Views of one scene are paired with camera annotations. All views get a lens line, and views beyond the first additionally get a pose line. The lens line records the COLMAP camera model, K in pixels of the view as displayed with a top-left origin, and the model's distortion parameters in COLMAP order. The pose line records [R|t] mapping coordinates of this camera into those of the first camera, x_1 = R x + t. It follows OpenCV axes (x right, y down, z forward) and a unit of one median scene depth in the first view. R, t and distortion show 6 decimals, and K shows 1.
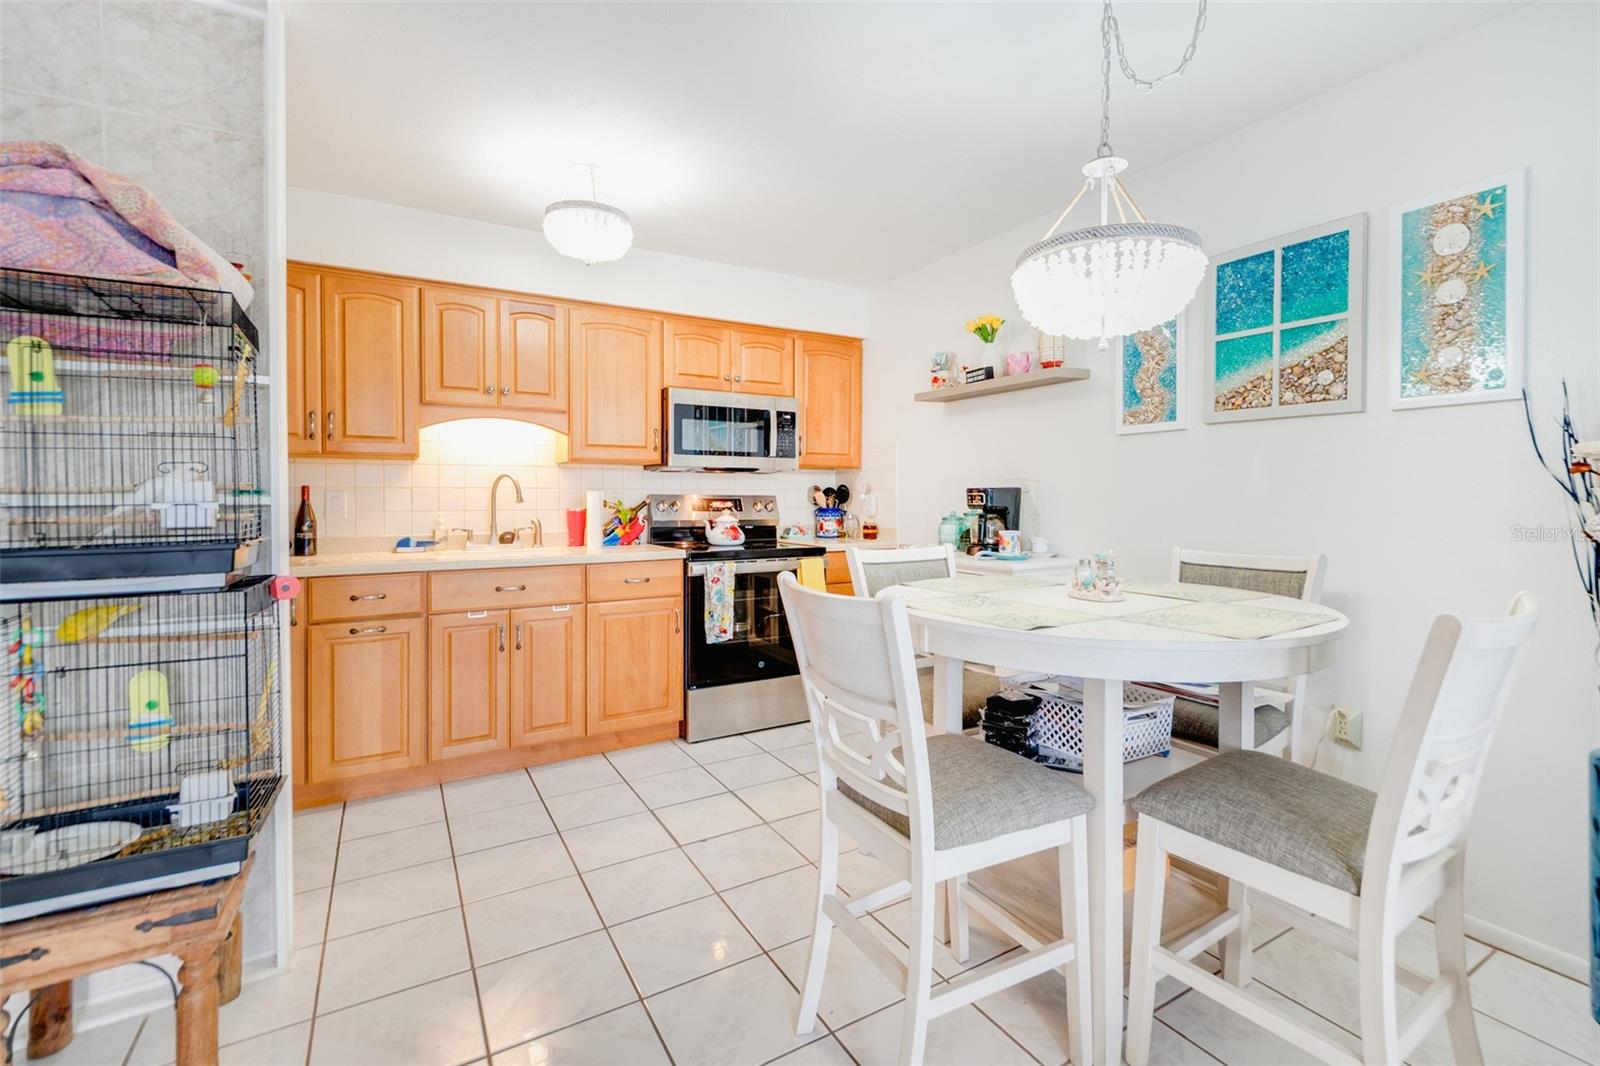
lens RADIAL K [[704.6, 0, 805.0], [0, 704.6, 504.5], [0, 0, 1]] dist [0.002357, -0.000034]
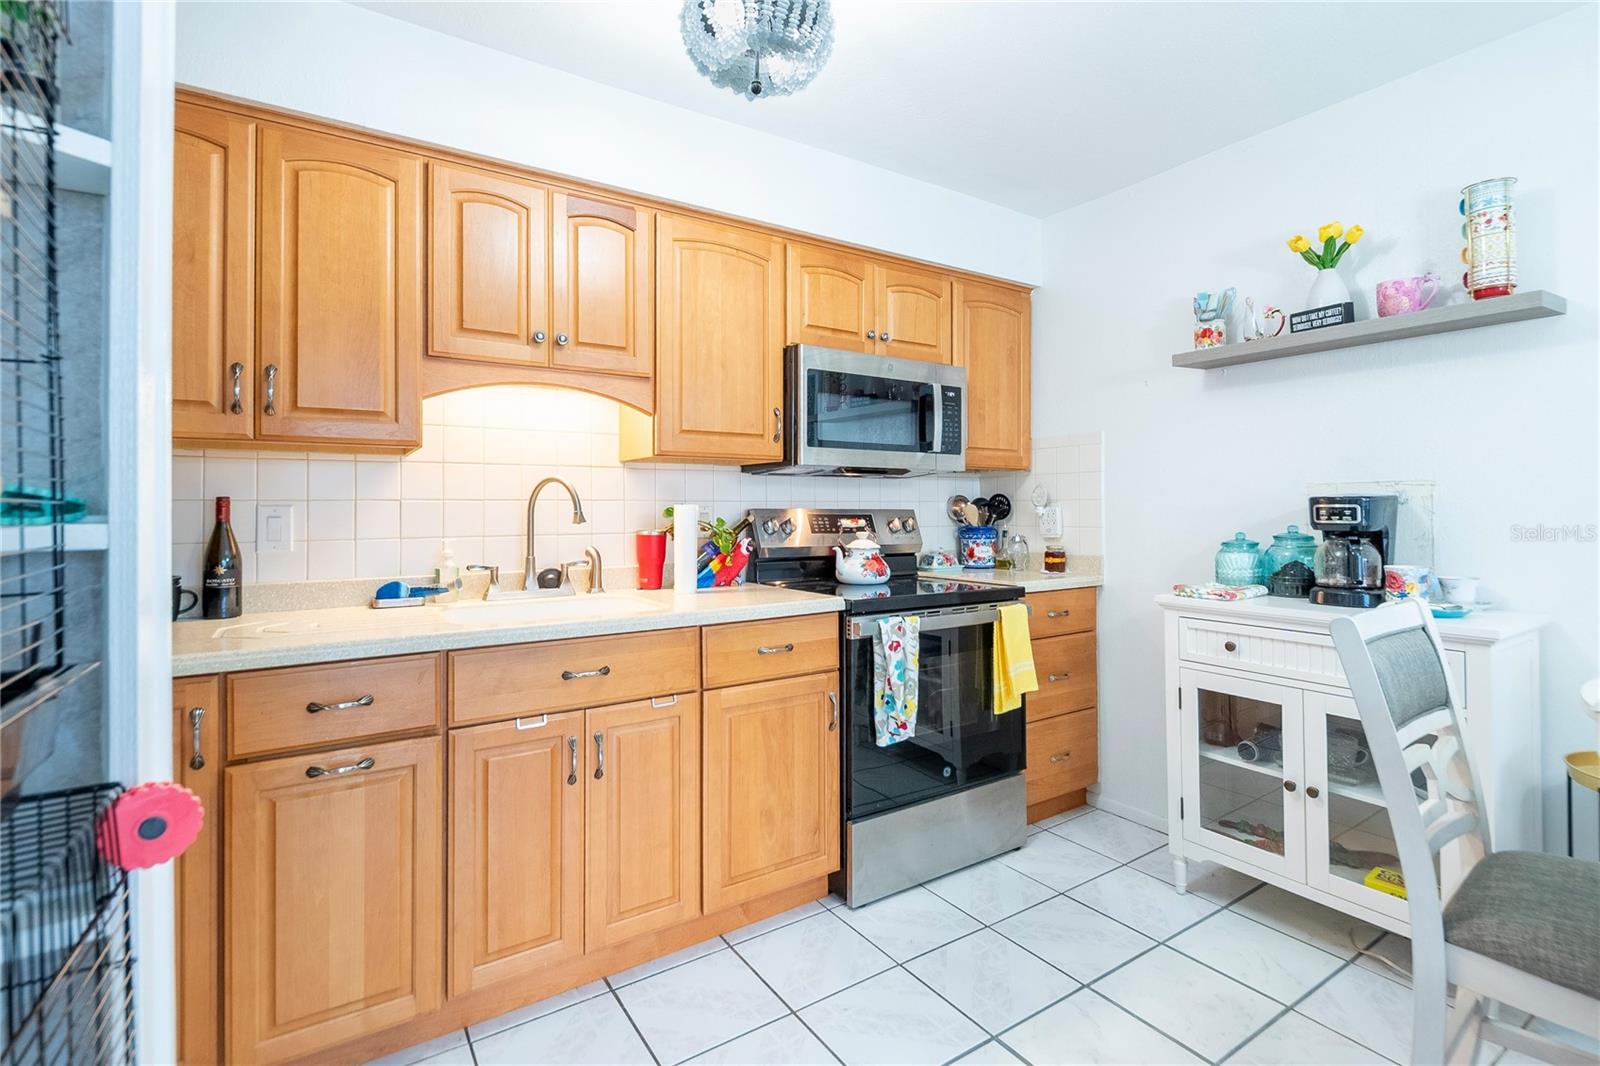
lens RADIAL K [[742.6, 0, 793.9], [0, 742.6, 500.3], [0, 0, 1]] dist [-0.001881, -0.000537]
pose [[0.999160, -0.004108, 0.040775, -0.241049], [0.005055, 0.999719, -0.023146, -0.006472], [-0.040669, 0.023333, 0.998900, 0.339716]]
